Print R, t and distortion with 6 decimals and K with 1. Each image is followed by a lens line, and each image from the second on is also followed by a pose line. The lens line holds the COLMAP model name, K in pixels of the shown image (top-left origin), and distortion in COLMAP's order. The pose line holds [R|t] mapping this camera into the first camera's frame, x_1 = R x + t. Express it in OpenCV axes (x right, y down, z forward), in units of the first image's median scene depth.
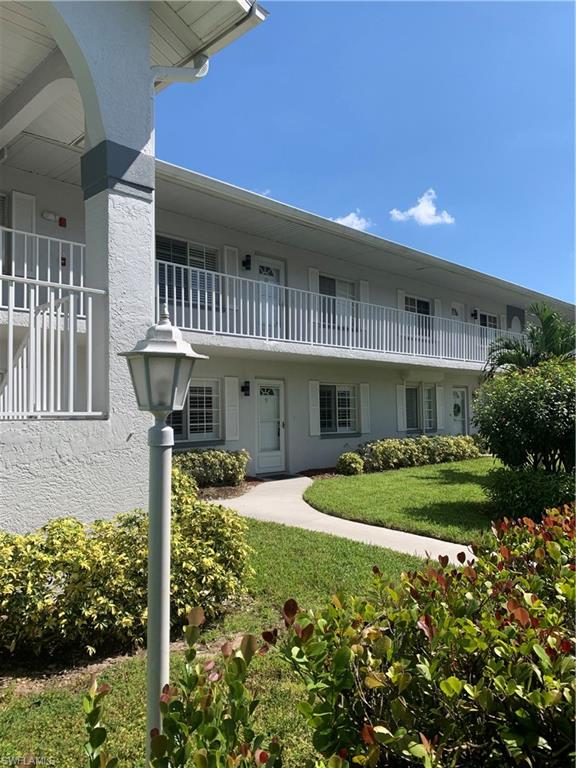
lens RADIAL K [[578.0, 0, 287.5], [0, 578.0, 402.7], [0, 0, 1]] dist [0.003219, 0.000073]
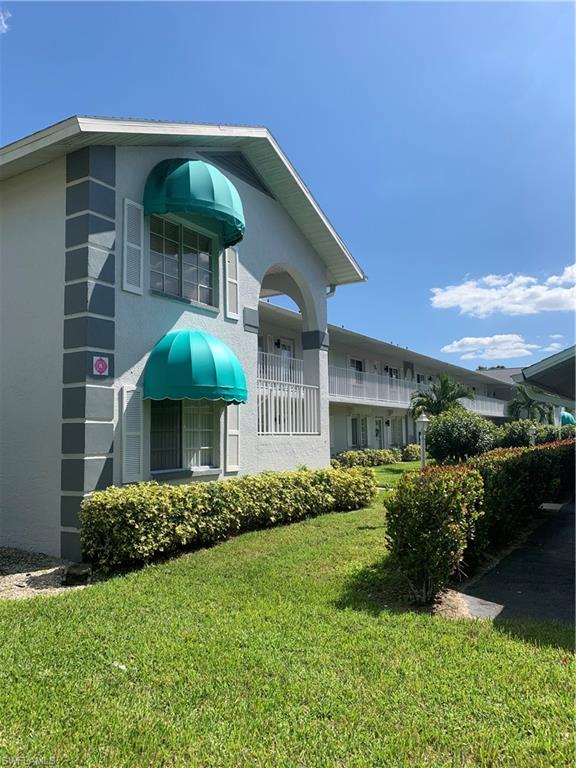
lens RADIAL K [[580.9, 0, 288.0], [0, 580.9, 384.0], [0, 0, 1]] dist [0.000336, 0.000025]
pose [[0.972422, 0.019012, 0.232454, -0.398617], [-0.002117, 0.997351, -0.072714, -0.004447], [-0.233220, 0.070217, 0.969886, -0.576999]]
